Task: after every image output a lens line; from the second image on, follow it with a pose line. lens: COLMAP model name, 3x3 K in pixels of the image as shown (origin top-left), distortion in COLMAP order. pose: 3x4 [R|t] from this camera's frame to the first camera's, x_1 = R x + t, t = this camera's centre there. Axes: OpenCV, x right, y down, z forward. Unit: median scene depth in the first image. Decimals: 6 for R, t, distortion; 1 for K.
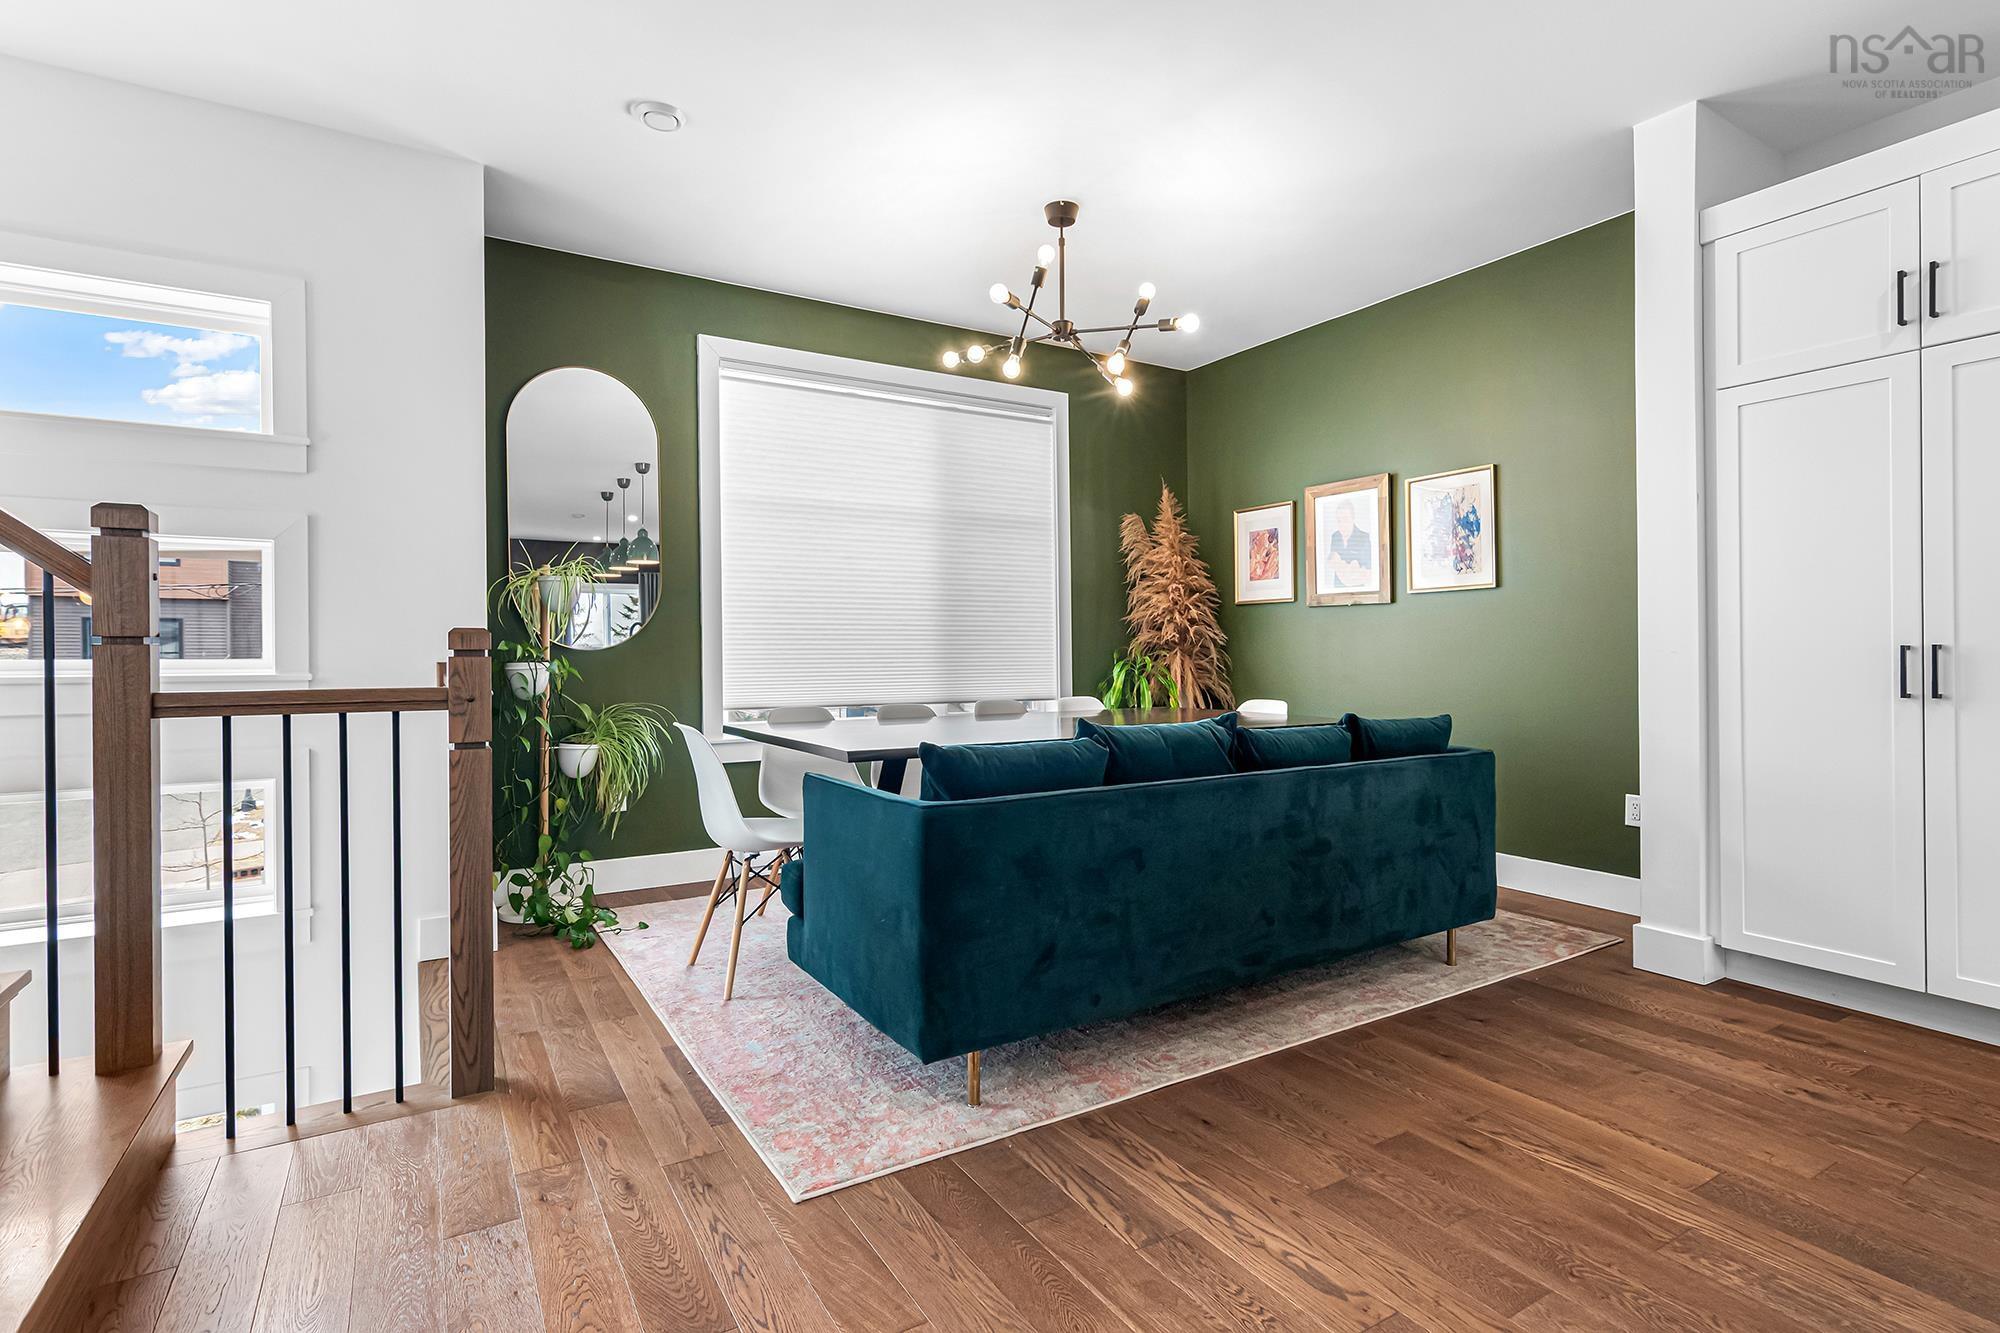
lens RADIAL K [[976.1, 0, 1011.1], [0, 976.1, 645.6], [0, 0, 1]] dist [0.003428, -0.000883]
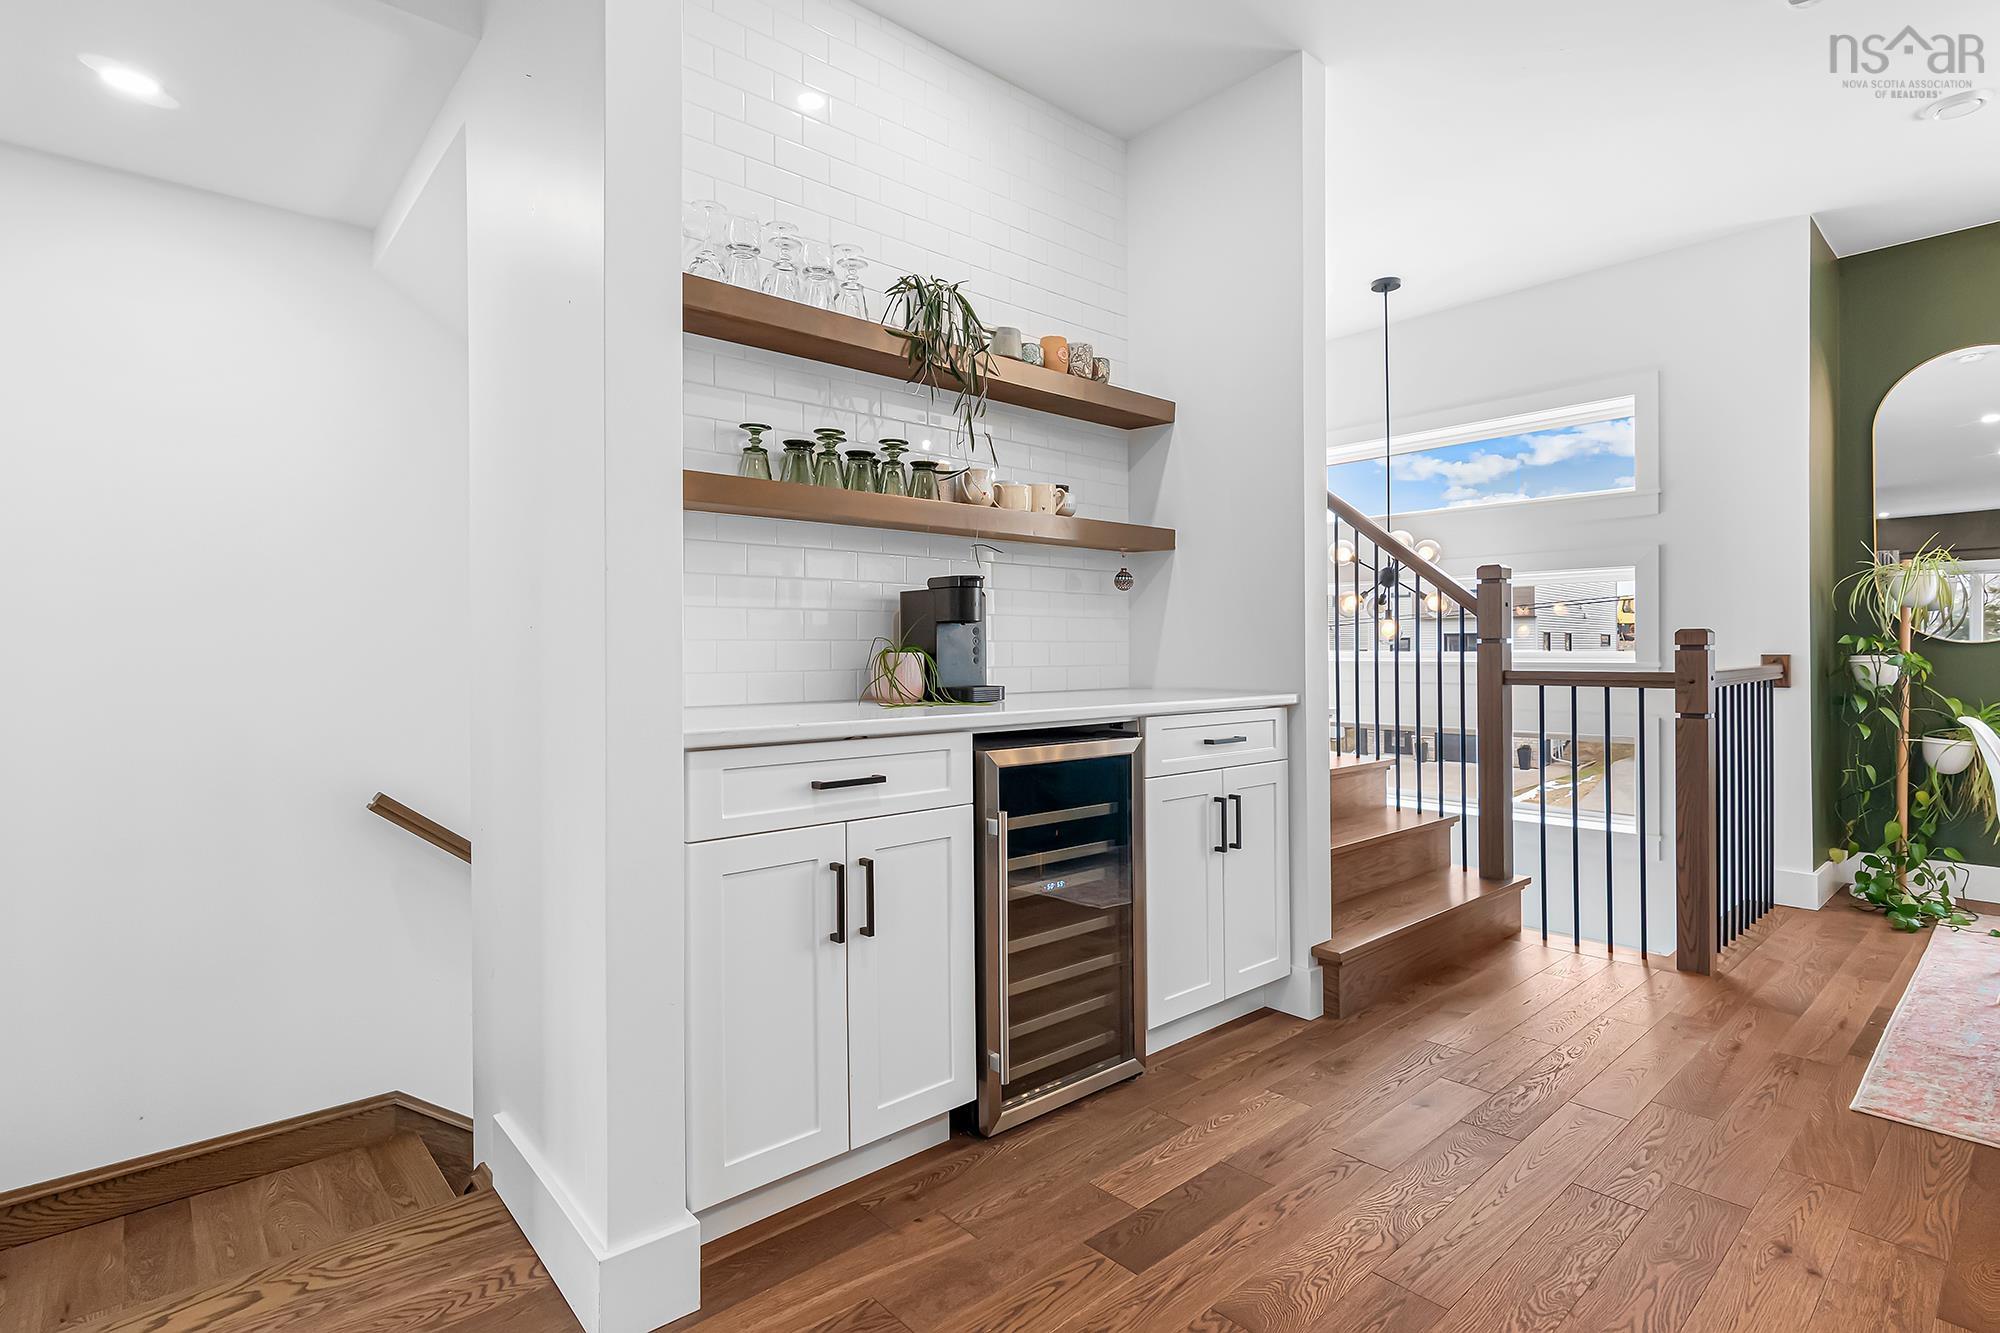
lens RADIAL K [[976.1, 0, 1008.1], [0, 976.1, 659.5], [0, 0, 1]] dist [0.003428, -0.000883]
pose [[0.178070, 0.007719, -0.983987, 0.605916], [0.011271, 0.999888, 0.009883, 0.000999], [0.983953, -0.012851, 0.177963, -0.167966]]
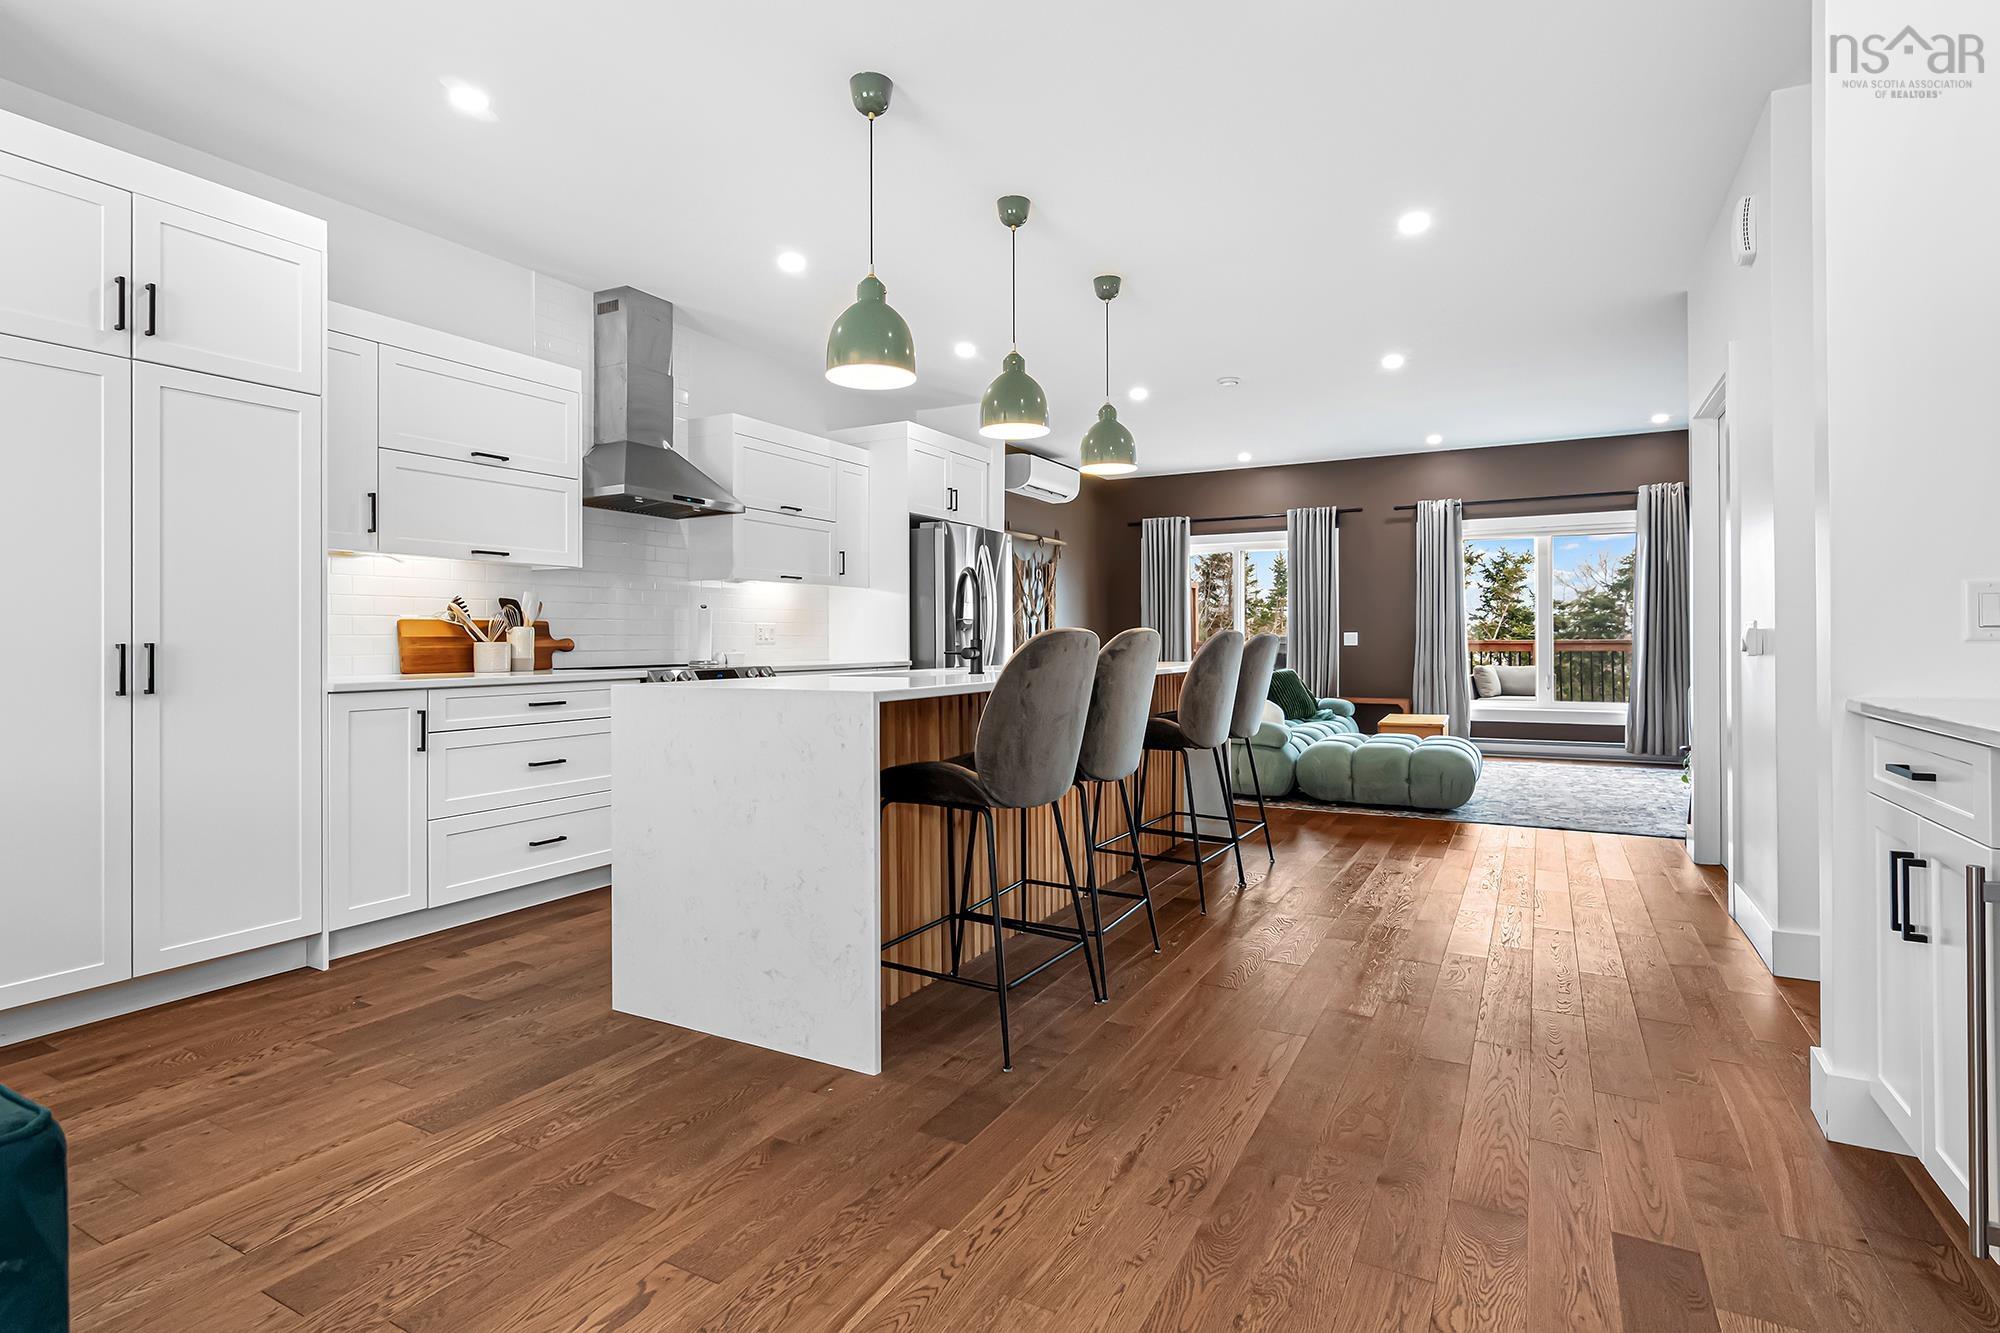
lens RADIAL K [[976.1, 0, 997.0], [0, 976.1, 630.5], [0, 0, 1]] dist [0.003428, -0.000883]
pose [[-0.489063, 0.015711, 0.872107, -0.487037], [0.003981, 0.999868, -0.015780, 0.006379], [-0.872239, -0.004245, -0.489061, 0.810266]]
